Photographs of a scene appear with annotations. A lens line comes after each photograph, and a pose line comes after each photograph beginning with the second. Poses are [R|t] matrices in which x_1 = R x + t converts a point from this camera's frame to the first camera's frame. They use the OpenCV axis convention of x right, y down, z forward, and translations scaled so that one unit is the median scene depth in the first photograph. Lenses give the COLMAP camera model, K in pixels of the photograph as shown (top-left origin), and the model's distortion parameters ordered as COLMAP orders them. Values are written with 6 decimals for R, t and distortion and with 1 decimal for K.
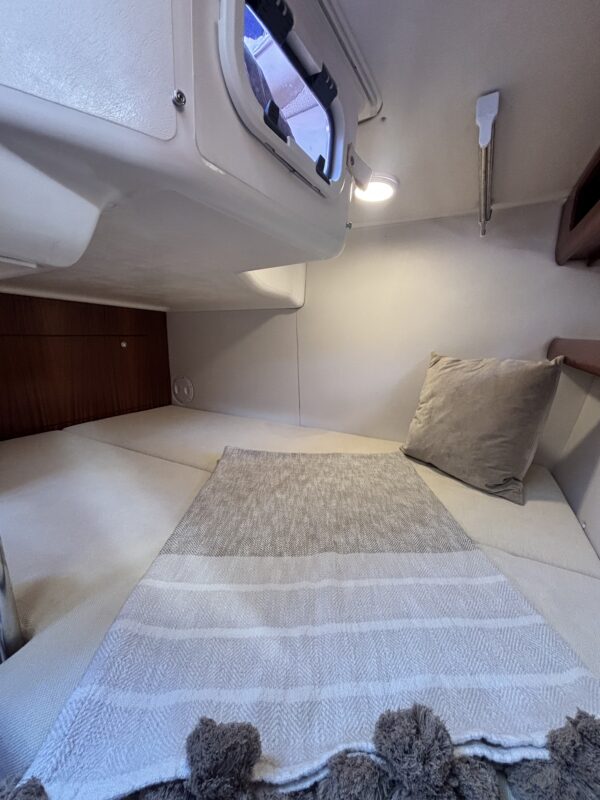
lens RADIAL K [[323.8, 0, 300.0], [0, 323.8, 400.0], [0, 0, 1]] dist [0.000820, -0.000114]
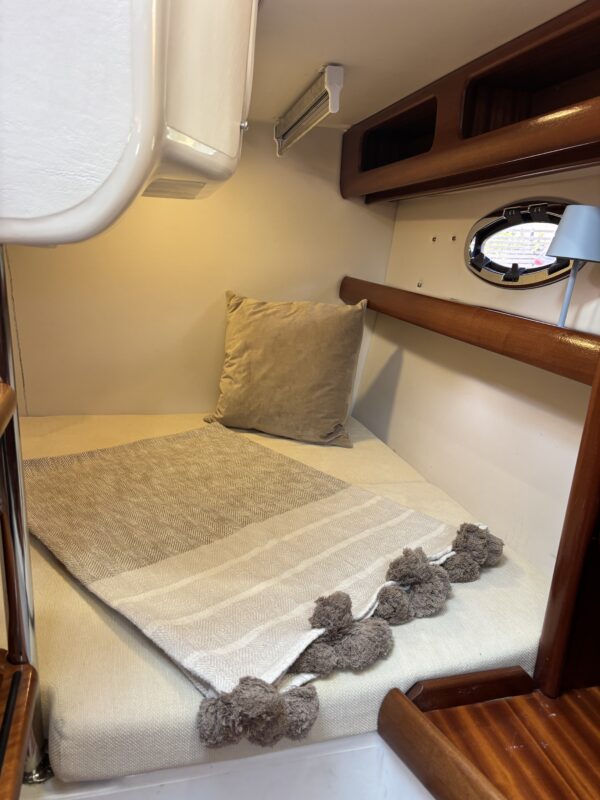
lens RADIAL K [[606.0, 0, 300.9], [0, 606.0, 412.6], [0, 0, 1]] dist [0.080901, -0.127954]
pose [[0.729062, -0.160855, 0.665278, -0.648782], [0.090912, 0.986138, 0.138806, -0.063612], [-0.678383, -0.040716, 0.733579, -0.281322]]
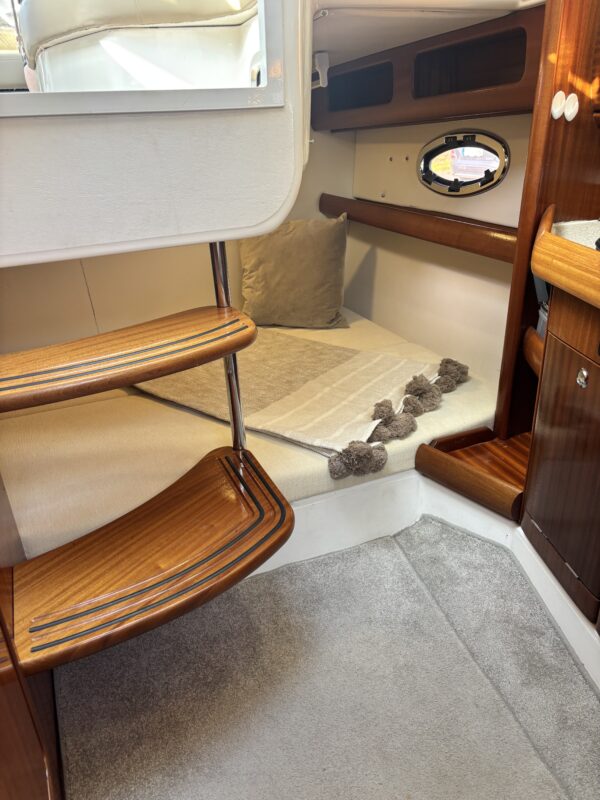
lens RADIAL K [[606.0, 0, 300.9], [0, 606.0, 412.6], [0, 0, 1]] dist [0.080901, -0.127954]
pose [[0.626208, -0.372457, 0.684937, -1.291533], [0.209491, 0.926586, 0.312332, -0.186729], [-0.750984, -0.052097, 0.658262, -0.555243]]
